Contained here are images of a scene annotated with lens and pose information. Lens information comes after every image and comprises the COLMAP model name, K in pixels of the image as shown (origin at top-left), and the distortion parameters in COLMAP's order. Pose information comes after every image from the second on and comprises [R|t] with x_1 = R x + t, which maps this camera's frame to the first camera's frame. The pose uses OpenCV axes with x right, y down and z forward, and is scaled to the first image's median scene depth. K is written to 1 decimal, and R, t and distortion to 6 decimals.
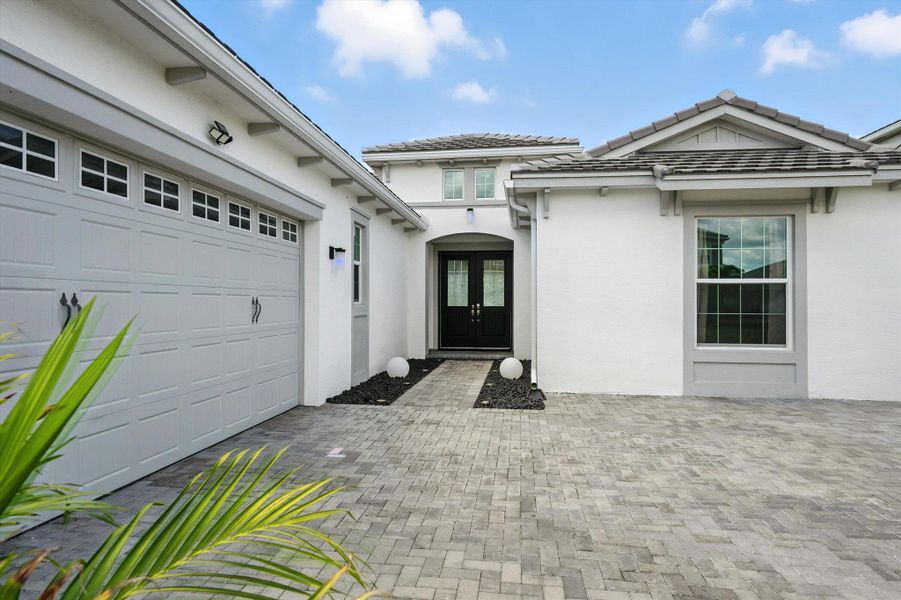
lens RADIAL K [[550.4, 0, 451.9], [0, 550.4, 295.1], [0, 0, 1]] dist [-0.001837, -0.000128]
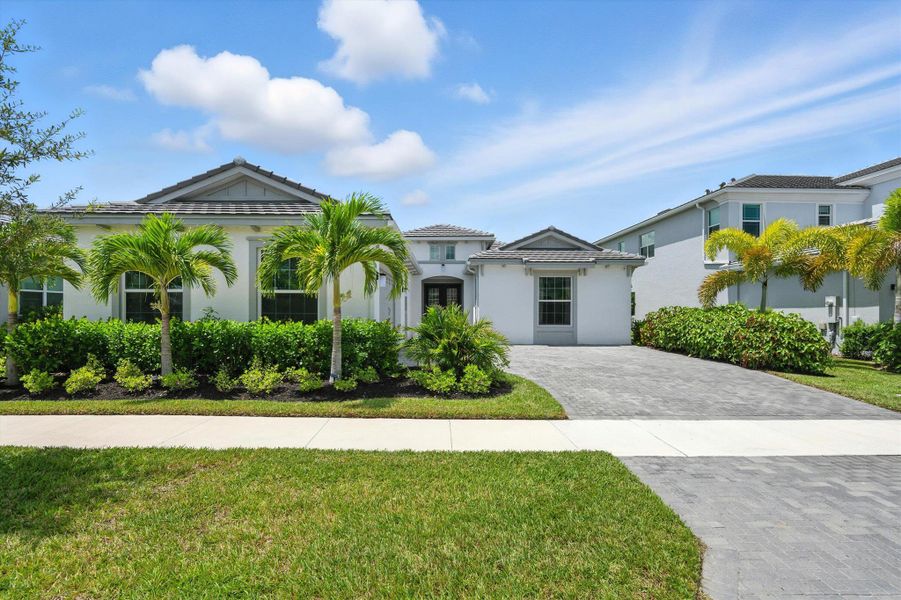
lens RADIAL K [[429.7, 0, 451.5], [0, 429.7, 309.1], [0, 0, 1]] dist [0.001063, 0.000587]
pose [[0.990848, -0.000510, 0.134980, -0.231187], [-0.000699, 0.999960, 0.008908, -0.003713], [-0.134979, -0.008921, 0.990808, -0.923614]]
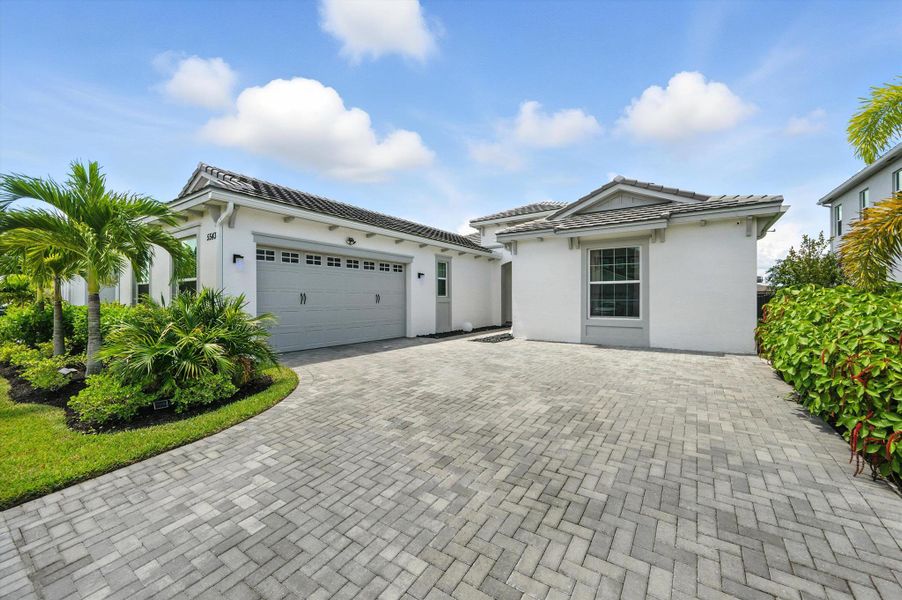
lens RADIAL K [[357.2, 0, 451.6], [0, 357.2, 298.1], [0, 0, 1]] dist [-0.000145, 0.000107]
pose [[0.889513, -0.007806, -0.456844, 0.550887], [0.012143, 0.999905, 0.006559, 0.011880], [0.456749, -0.011382, 0.889523, -0.296252]]
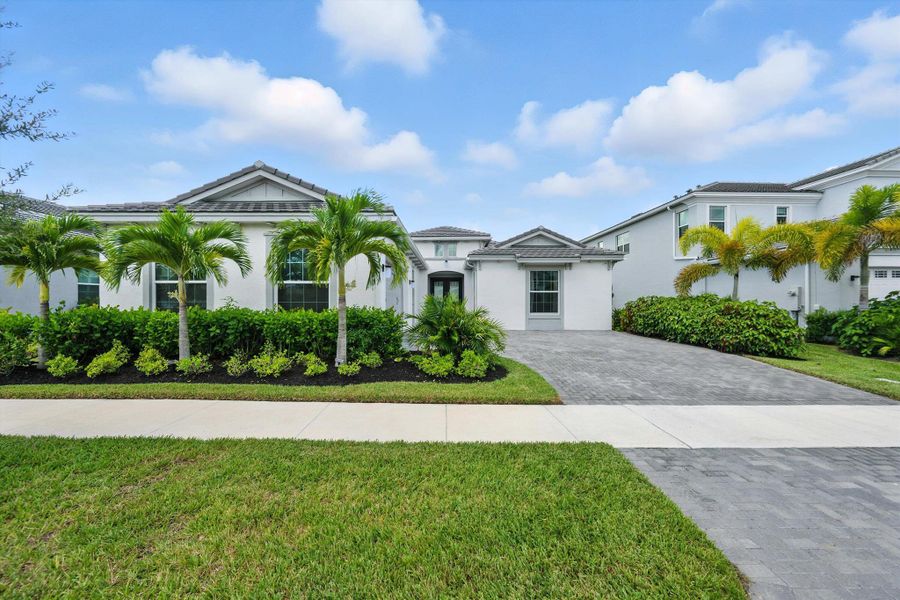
lens RADIAL K [[356.5, 0, 450.6], [0, 356.5, 298.1], [0, 0, 1]] dist [-0.000145, 0.000107]
pose [[0.992627, -0.001812, 0.121197, -0.203450], [0.001560, 0.999996, 0.002172, 0.004026], [-0.121200, -0.001966, 0.992626, -0.817678]]
